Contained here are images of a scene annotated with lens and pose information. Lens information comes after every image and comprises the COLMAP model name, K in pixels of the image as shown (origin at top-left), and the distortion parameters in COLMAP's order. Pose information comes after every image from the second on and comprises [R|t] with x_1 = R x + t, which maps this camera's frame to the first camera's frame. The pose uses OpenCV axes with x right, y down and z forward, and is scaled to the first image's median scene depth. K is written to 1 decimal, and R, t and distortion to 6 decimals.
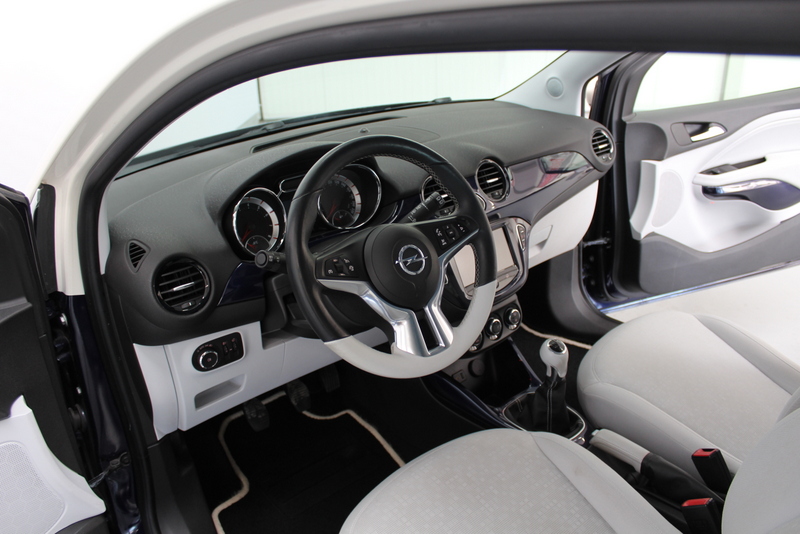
lens RADIAL K [[656.8, 0, 403.6], [0, 656.8, 267.4], [0, 0, 1]] dist [-0.142981, 0.101792]
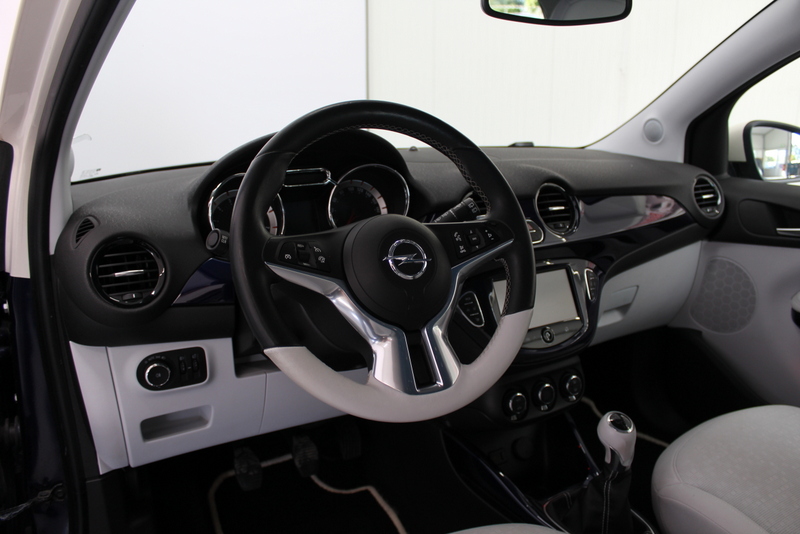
lens RADIAL K [[656.8, 0, 405.4], [0, 656.8, 267.4], [0, 0, 1]] dist [-0.142981, 0.101792]
pose [[0.981552, 0.083584, -0.171960, 0.115359], [-0.108927, 0.983614, -0.143660, 0.086750], [0.157135, 0.159741, 0.974572, 0.240899]]
